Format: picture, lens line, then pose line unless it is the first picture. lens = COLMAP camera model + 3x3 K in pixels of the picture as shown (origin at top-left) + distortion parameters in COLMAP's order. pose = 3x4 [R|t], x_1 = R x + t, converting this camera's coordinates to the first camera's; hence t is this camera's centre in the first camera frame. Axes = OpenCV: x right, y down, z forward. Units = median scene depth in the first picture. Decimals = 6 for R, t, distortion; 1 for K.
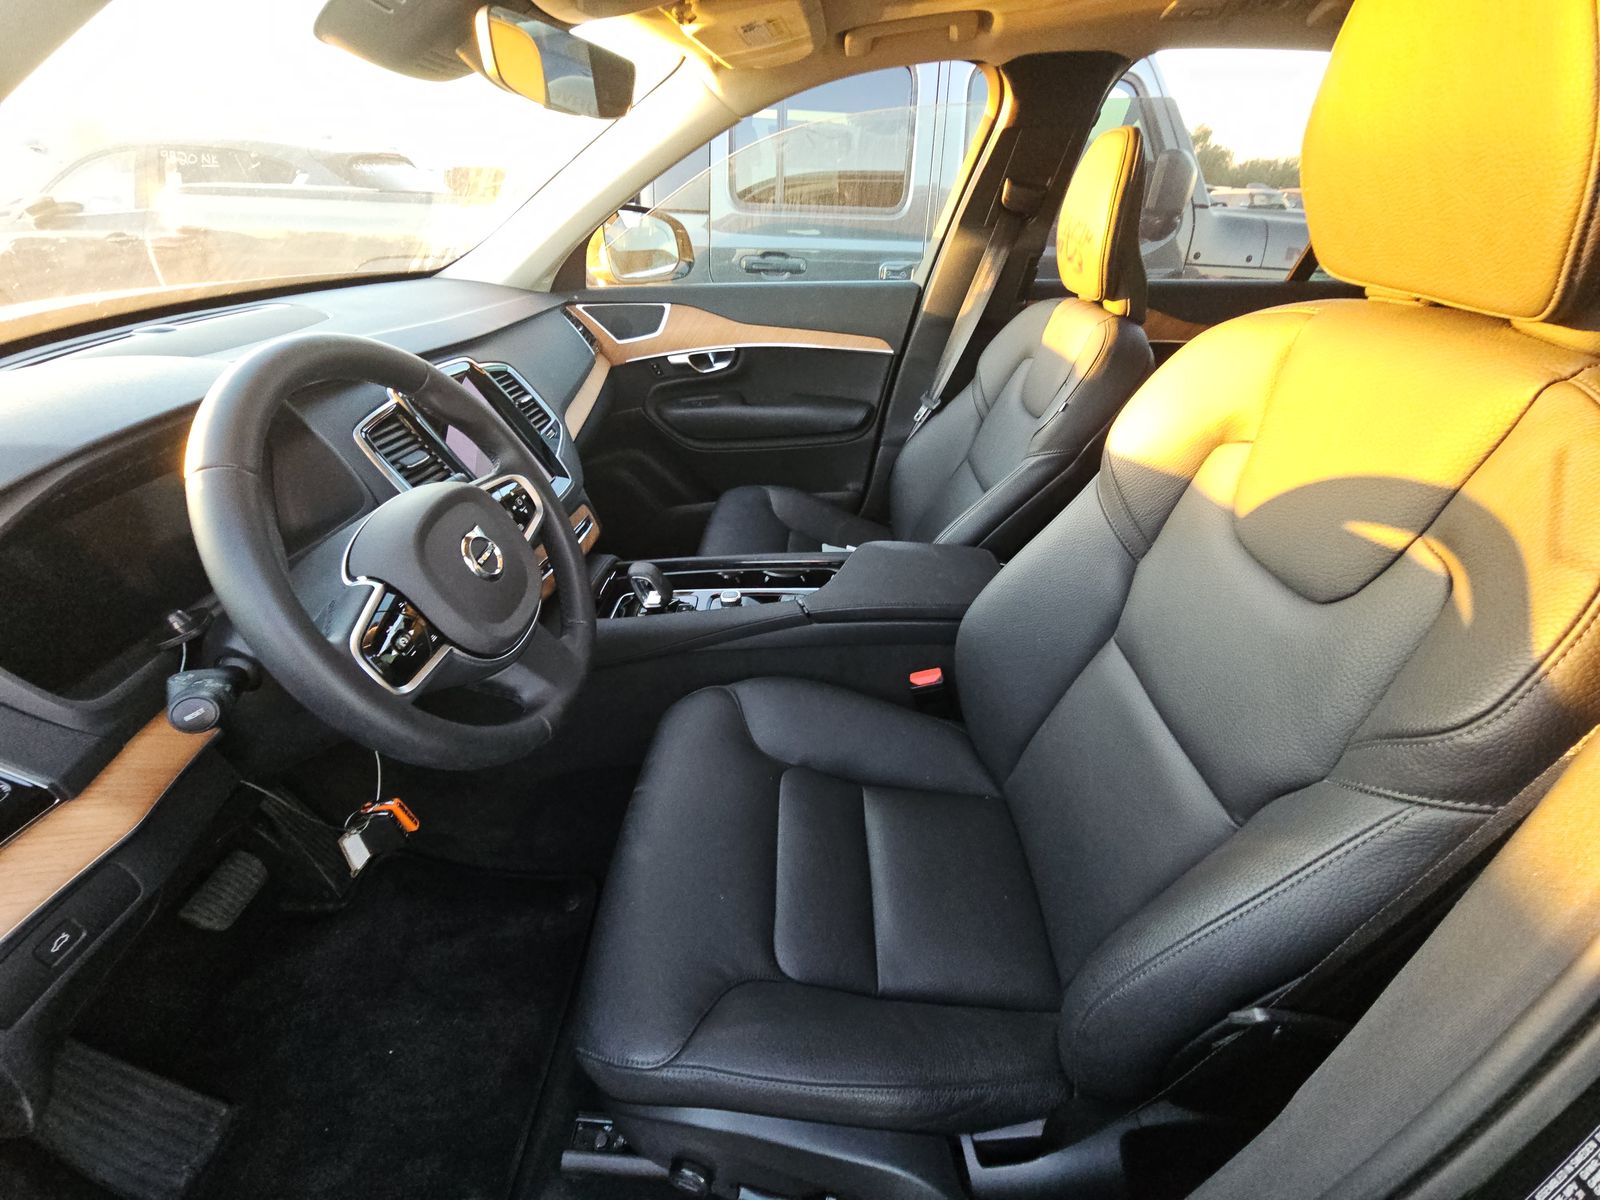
lens RADIAL K [[634.0, 0, 794.0], [0, 634.0, 590.0], [0, 0, 1]] dist [0.014395, -0.014528]
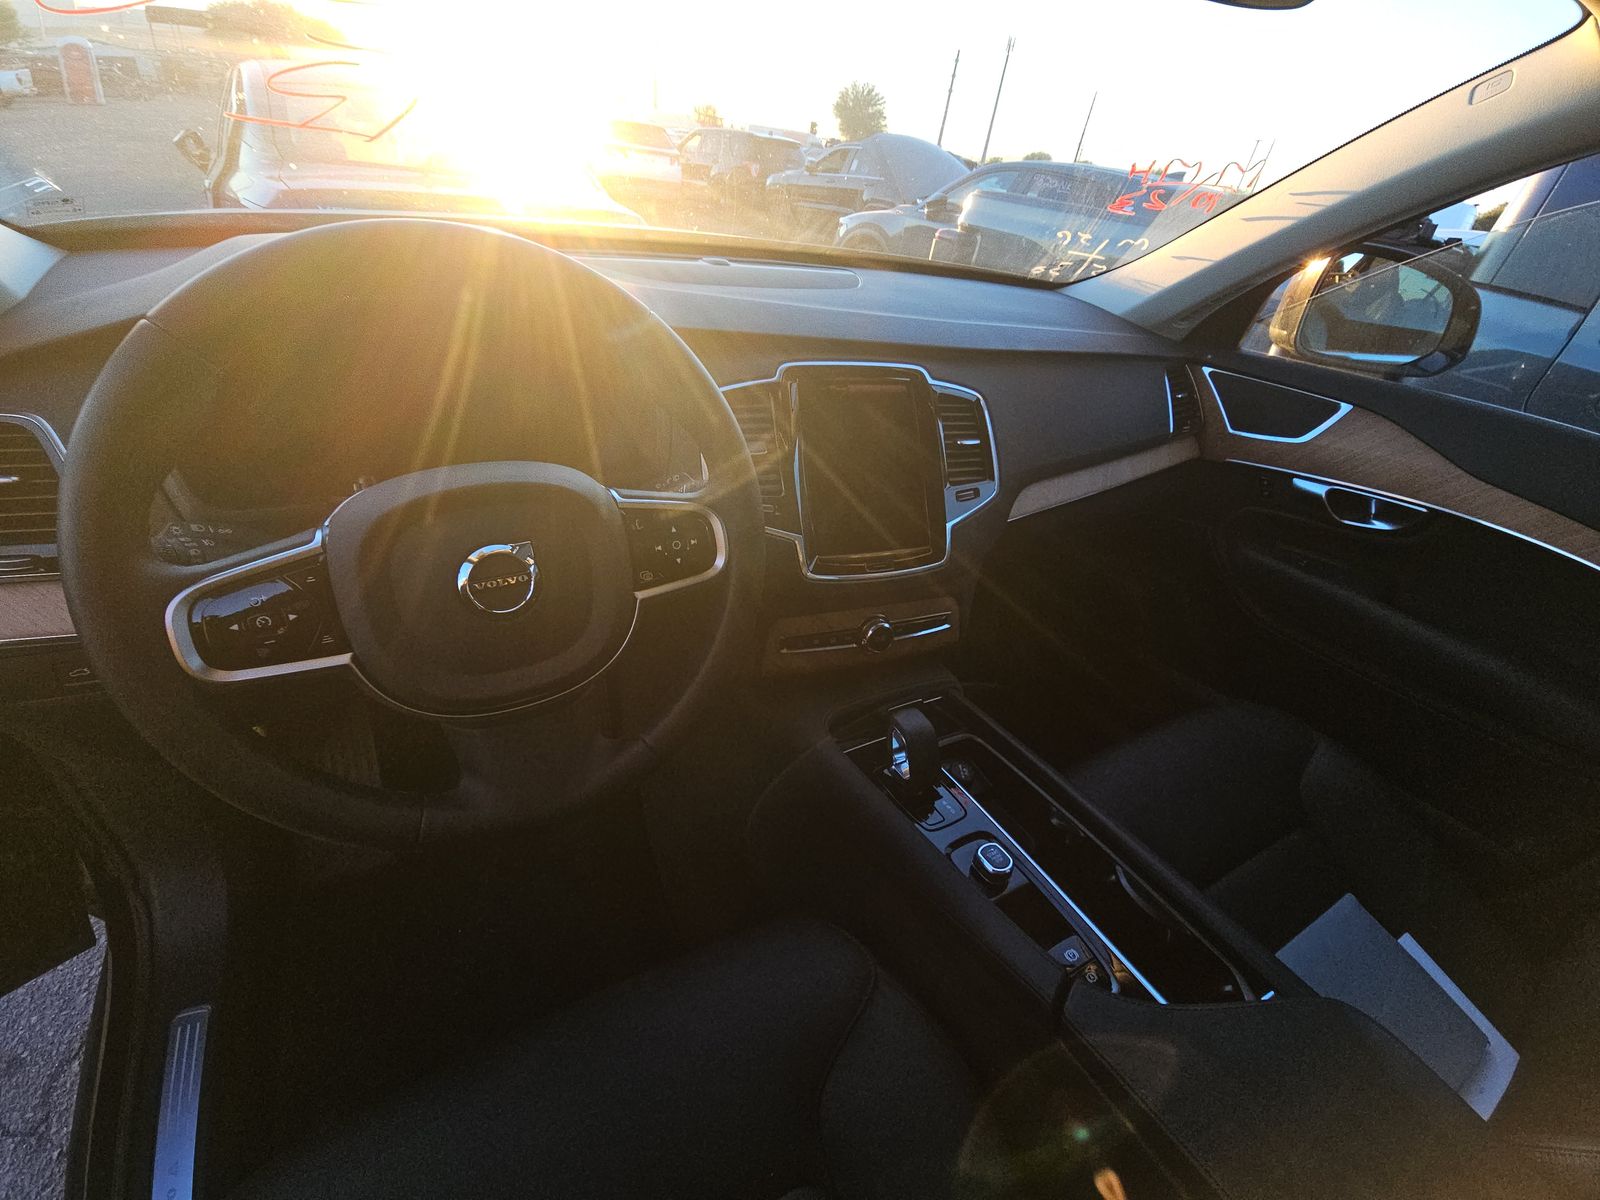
lens RADIAL K [[634.0, 0, 794.0], [0, 634.0, 590.0], [0, 0, 1]] dist [0.014395, -0.014528]
pose [[0.484129, 0.504171, -0.715144, 0.073504], [-0.550016, 0.810999, 0.199405, -0.150599], [0.680515, 0.296803, 0.669931, 0.319905]]
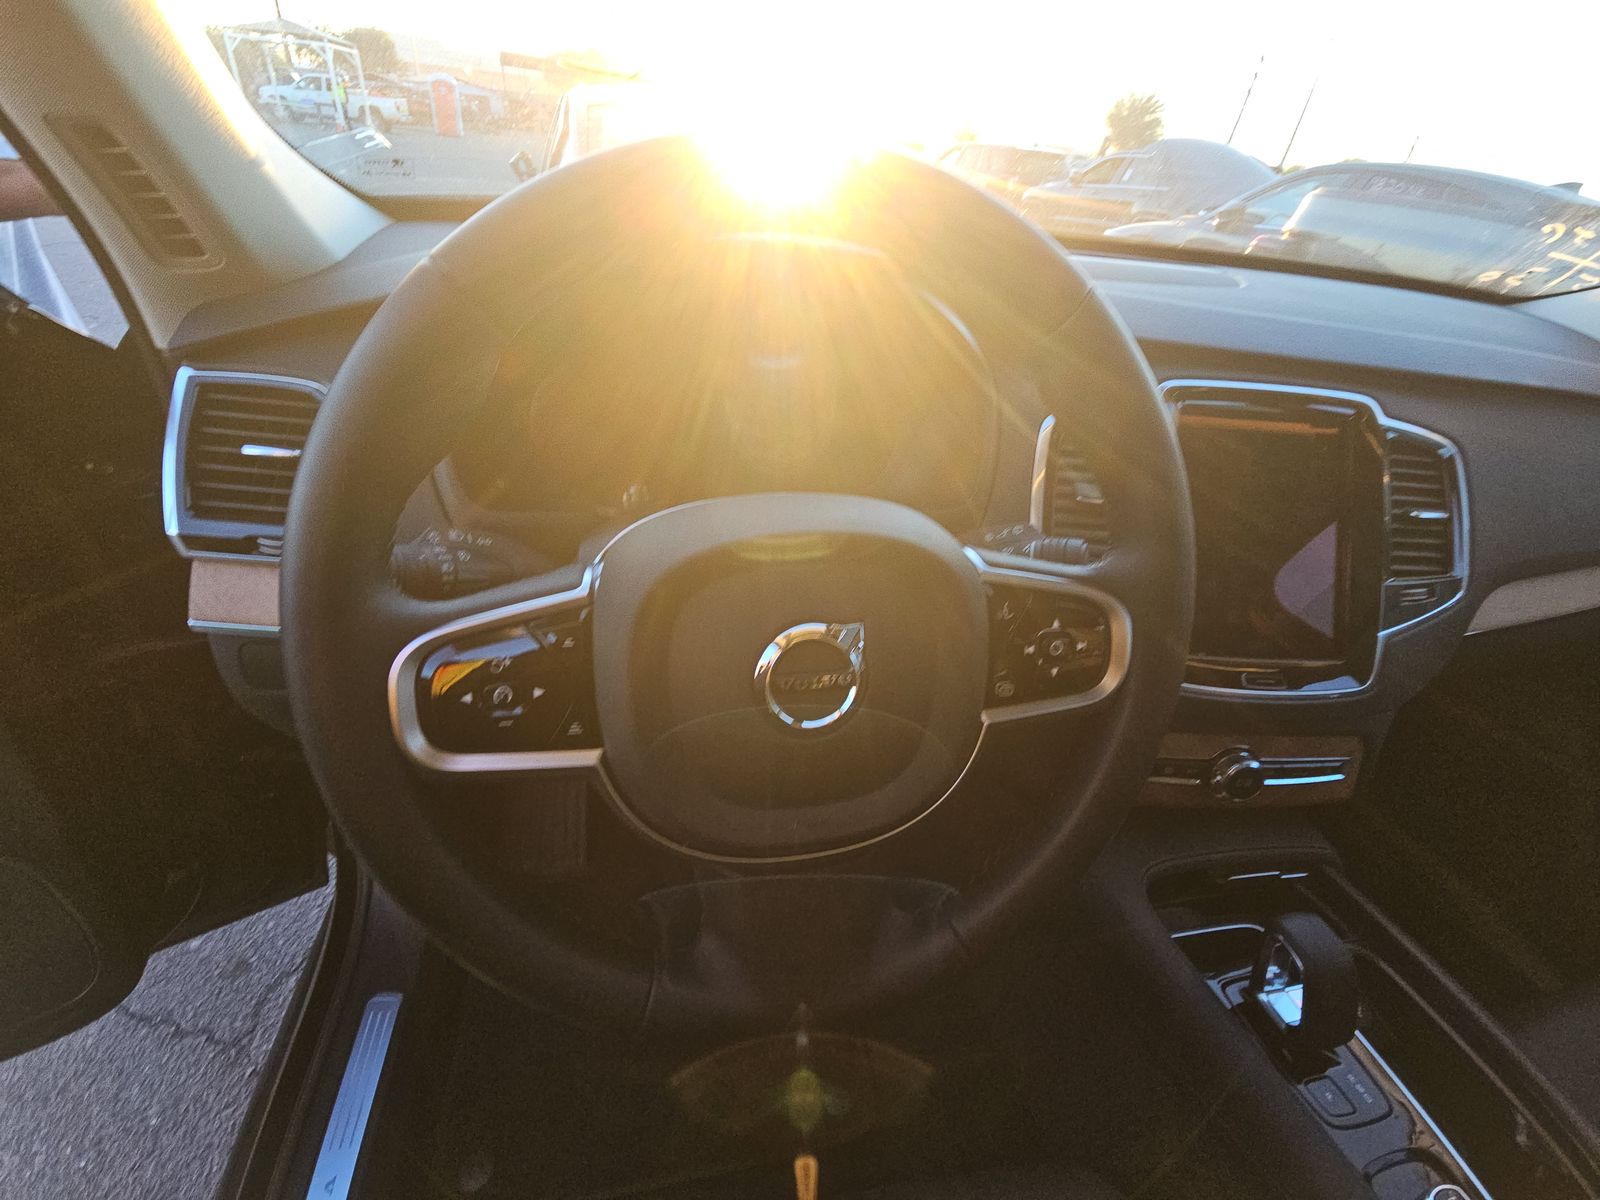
lens RADIAL K [[634.0, 0, 794.0], [0, 634.0, 590.0], [0, 0, 1]] dist [0.014395, -0.014528]
pose [[0.184648, 0.538622, -0.822065, -0.059132], [-0.592180, 0.728534, 0.344328, -0.104505], [0.784365, 0.423231, 0.453483, 0.320213]]
